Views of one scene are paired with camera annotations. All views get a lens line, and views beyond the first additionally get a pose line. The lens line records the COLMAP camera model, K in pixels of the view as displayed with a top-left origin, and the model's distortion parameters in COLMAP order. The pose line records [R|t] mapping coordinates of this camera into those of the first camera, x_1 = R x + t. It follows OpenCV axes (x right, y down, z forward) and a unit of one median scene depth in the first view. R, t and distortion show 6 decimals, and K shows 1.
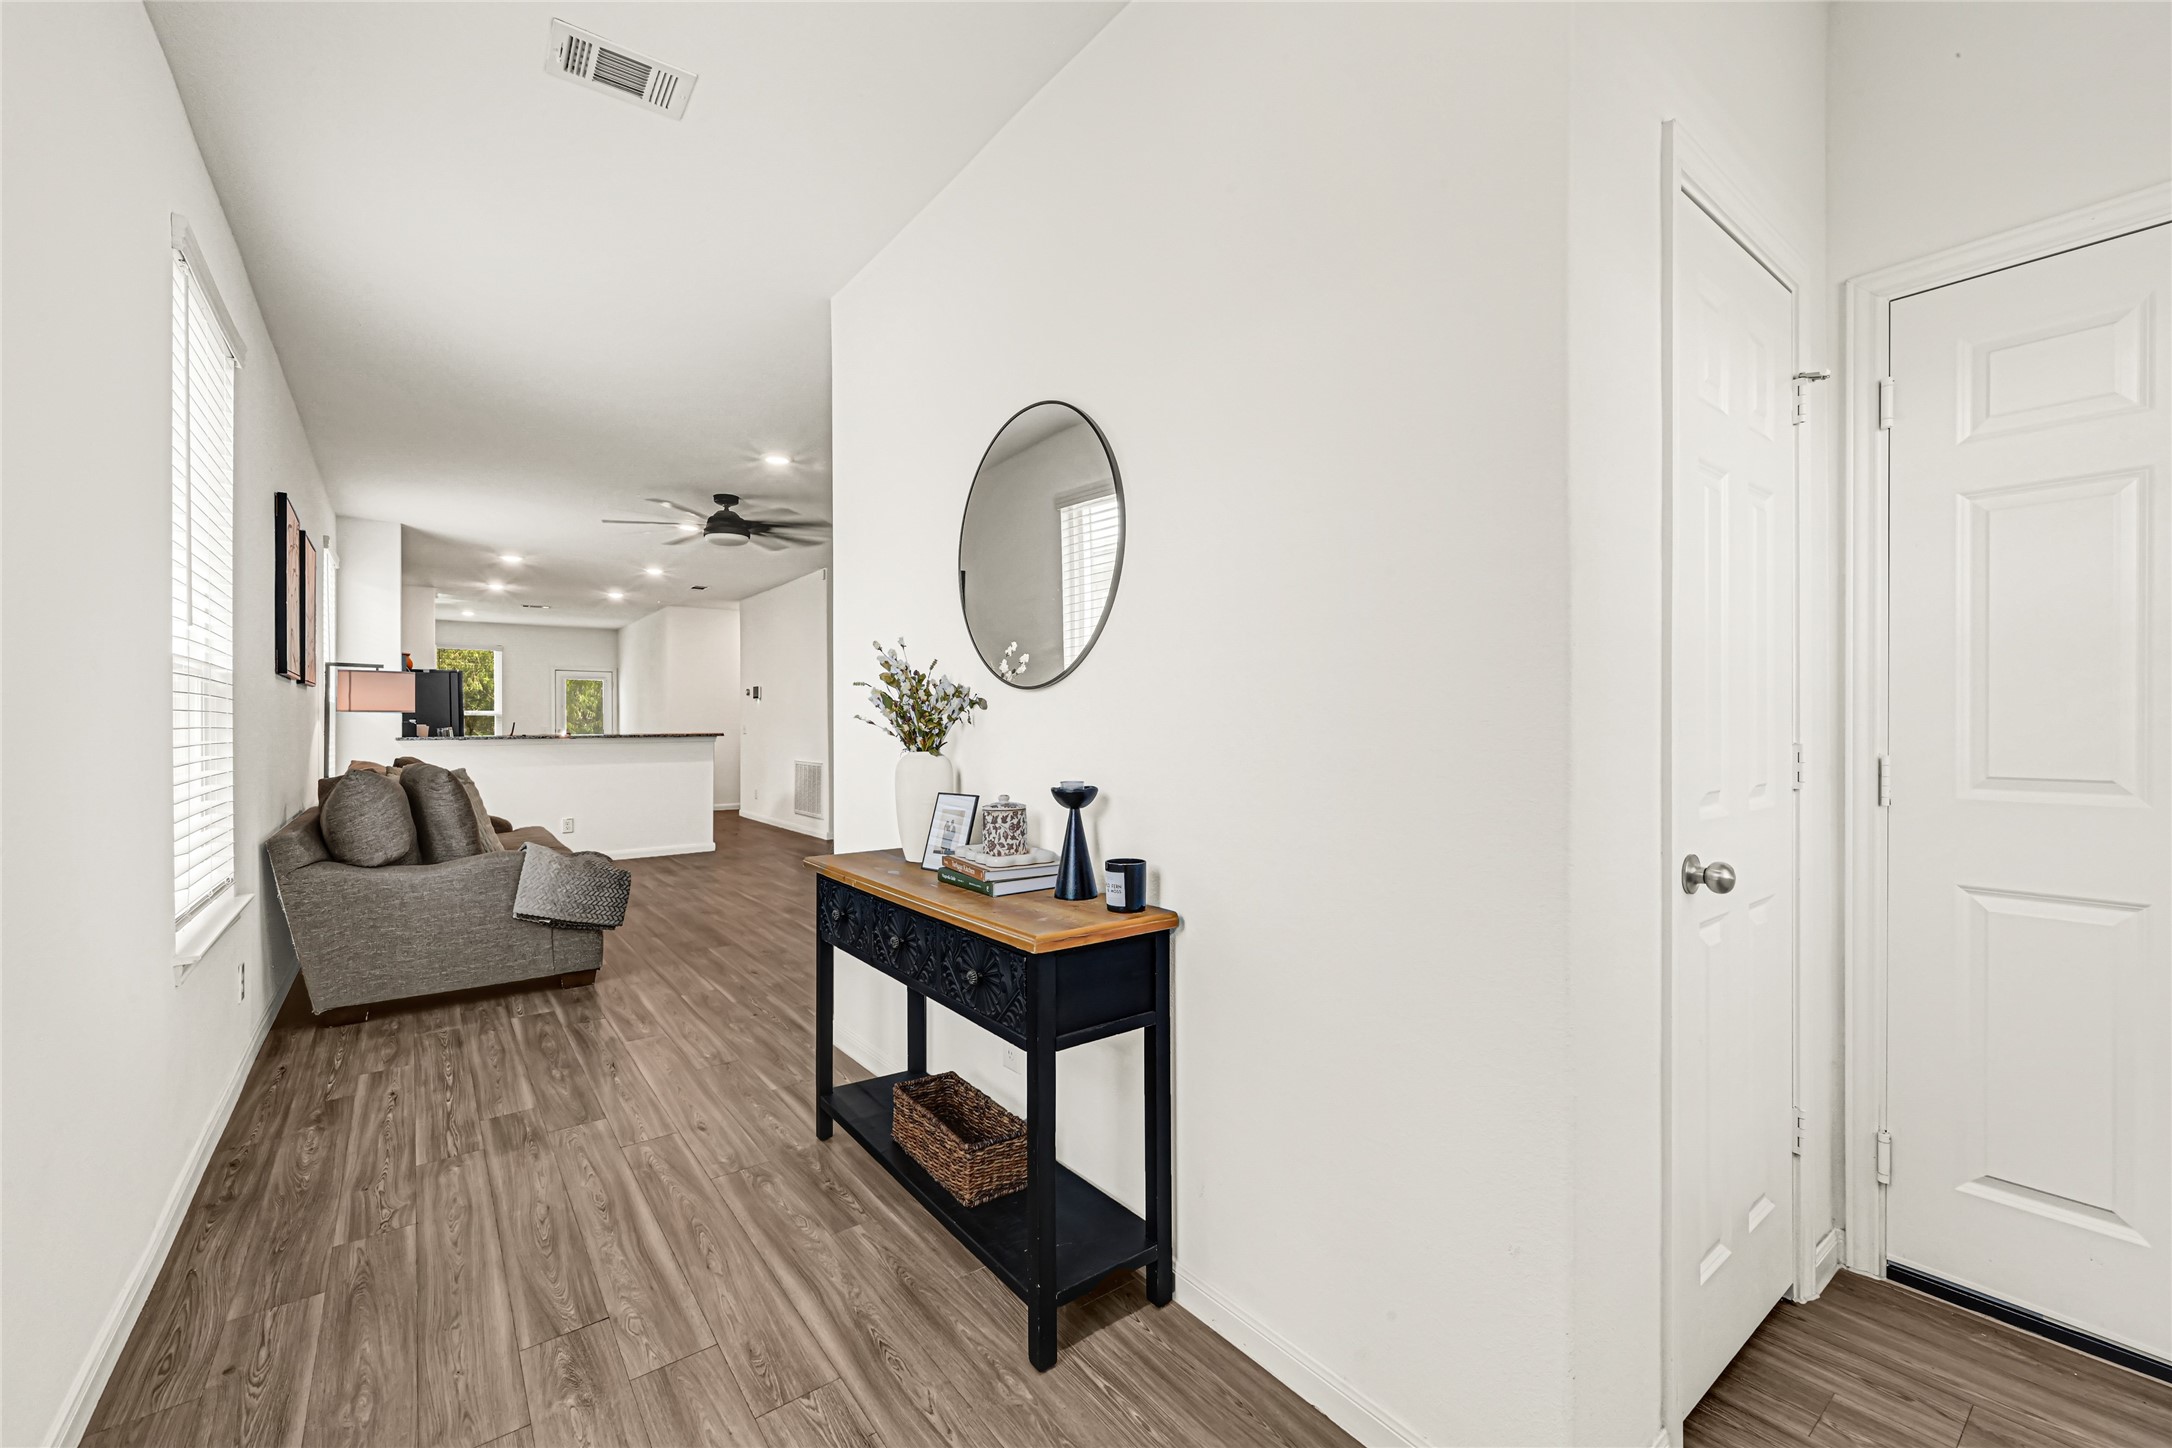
lens RADIAL K [[887.5, 0, 1103.6], [0, 887.5, 727.1], [0, 0, 1]] dist [-0.016545, 0.000012]
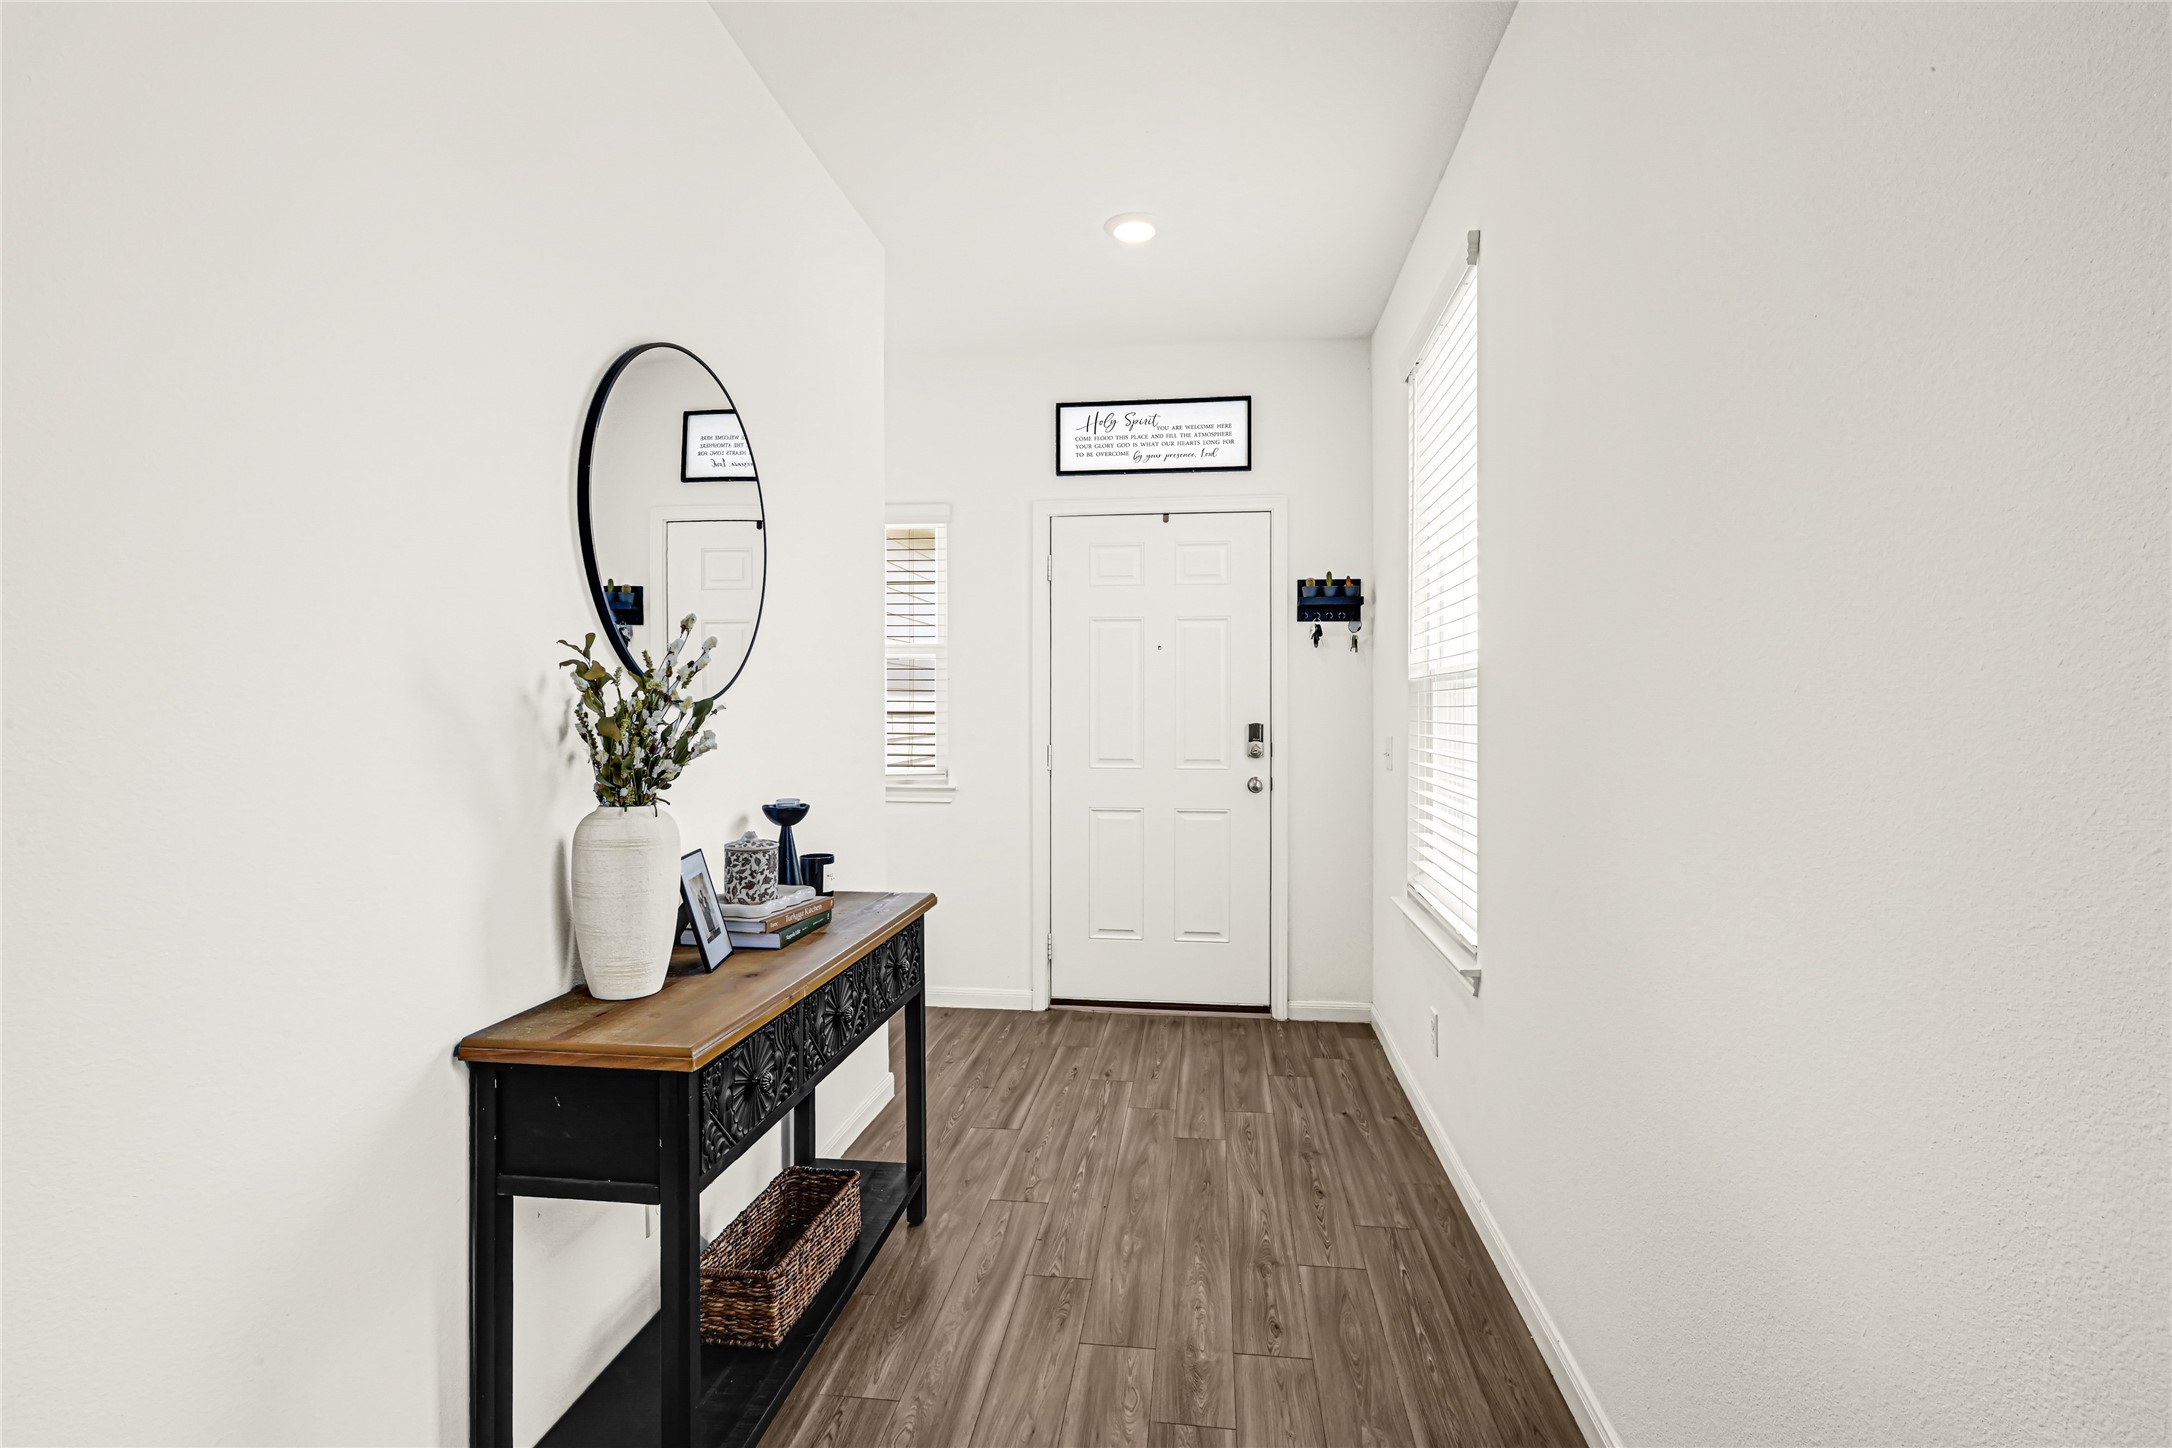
lens RADIAL K [[887.5, 0, 1100.6], [0, 887.5, 717.2], [0, 0, 1]] dist [-0.016545, 0.000012]
pose [[-0.702509, -0.005606, 0.711653, -1.193200], [0.003766, 0.999926, 0.011595, -0.057032], [-0.711665, 0.010826, -0.702435, 1.699743]]
